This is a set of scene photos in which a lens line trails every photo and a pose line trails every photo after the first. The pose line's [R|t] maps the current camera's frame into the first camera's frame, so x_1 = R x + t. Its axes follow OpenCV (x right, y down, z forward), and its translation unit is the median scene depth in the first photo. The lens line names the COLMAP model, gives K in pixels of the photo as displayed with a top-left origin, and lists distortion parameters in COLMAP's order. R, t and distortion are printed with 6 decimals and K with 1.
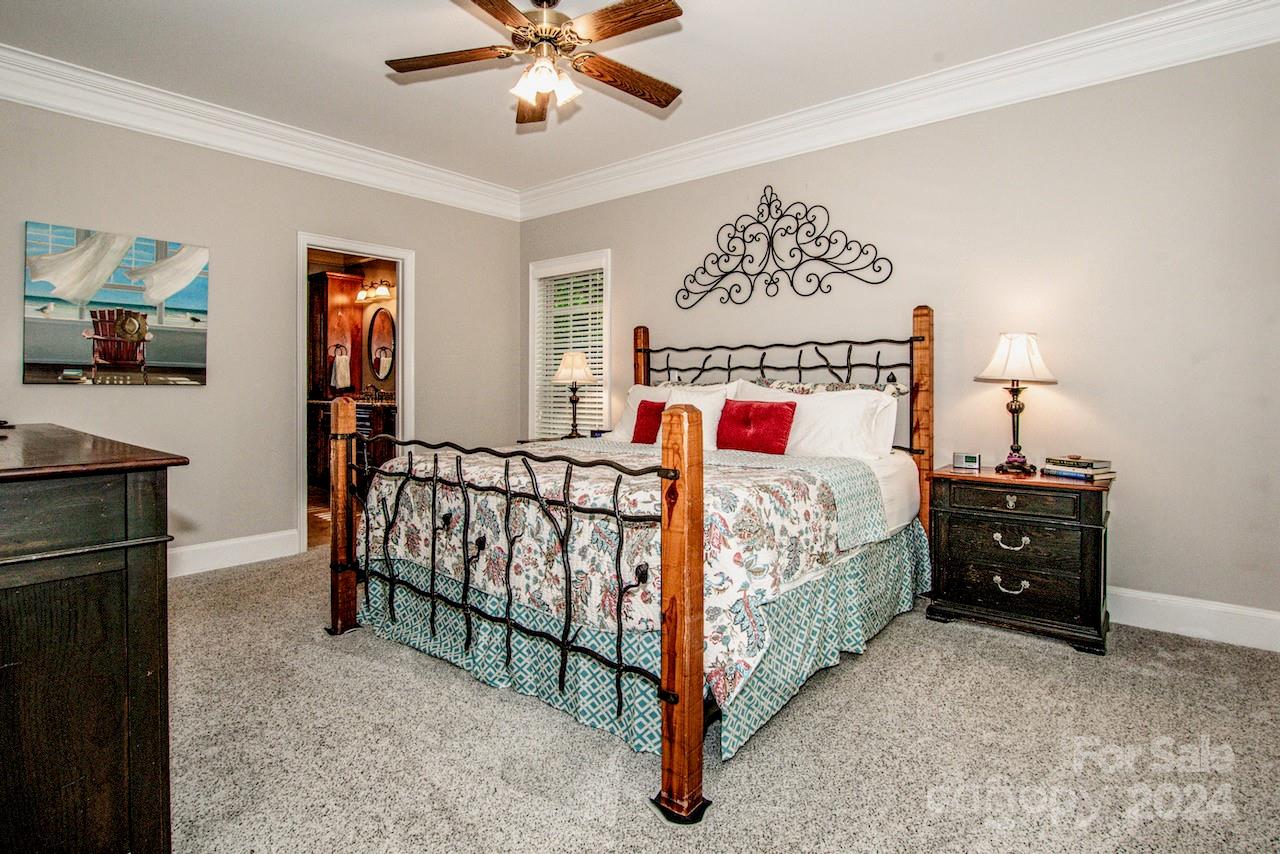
lens RADIAL K [[649.6, 0, 676.6], [0, 649.6, 384.7], [0, 0, 1]] dist [-0.073838, 0.000128]
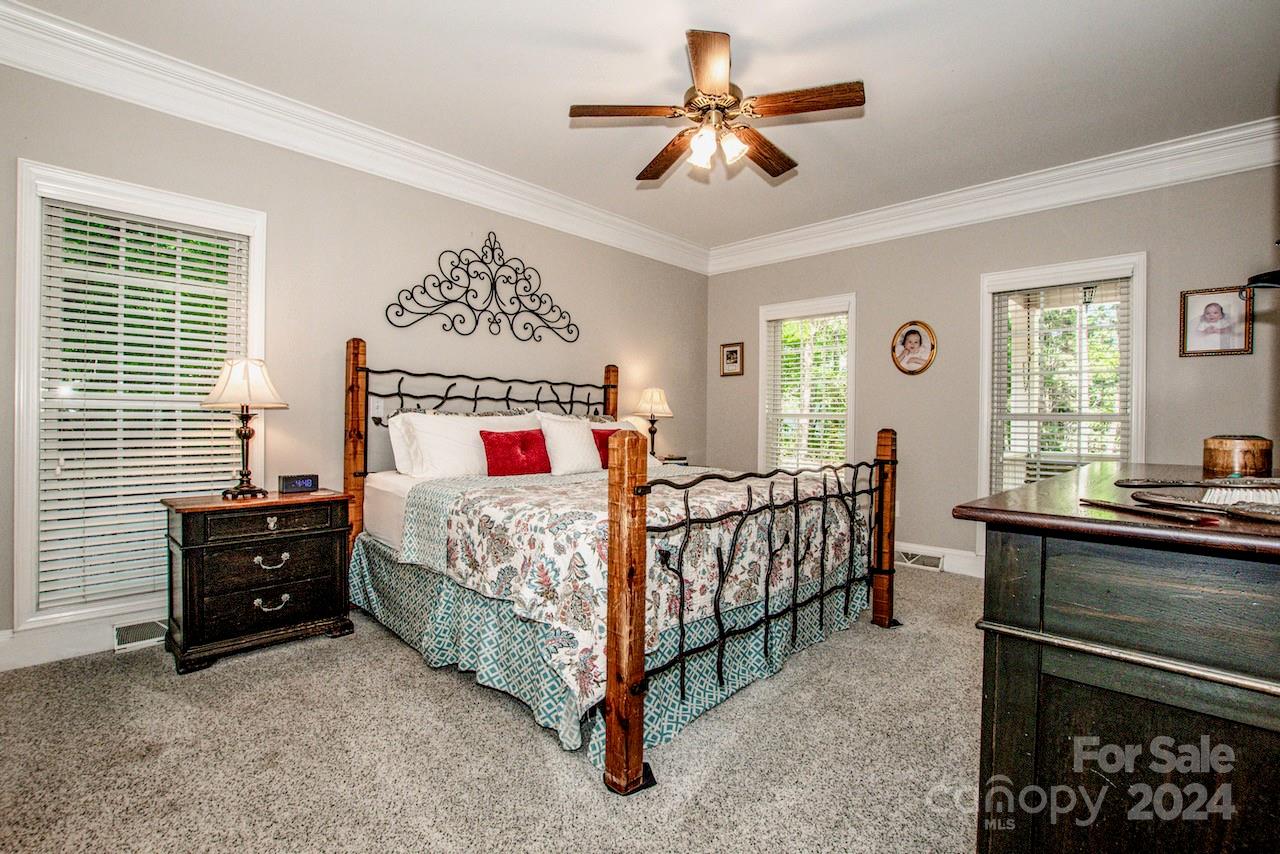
lens RADIAL K [[568.3, 0, 650.7], [0, 568.3, 397.7], [0, 0, 1]] dist [-0.021984, 0.000520]
pose [[0.095238, 0.037629, 0.994743, -0.809111], [-0.015687, 0.999218, -0.036296, 0.001615], [-0.995331, -0.012147, 0.095753, 0.666877]]
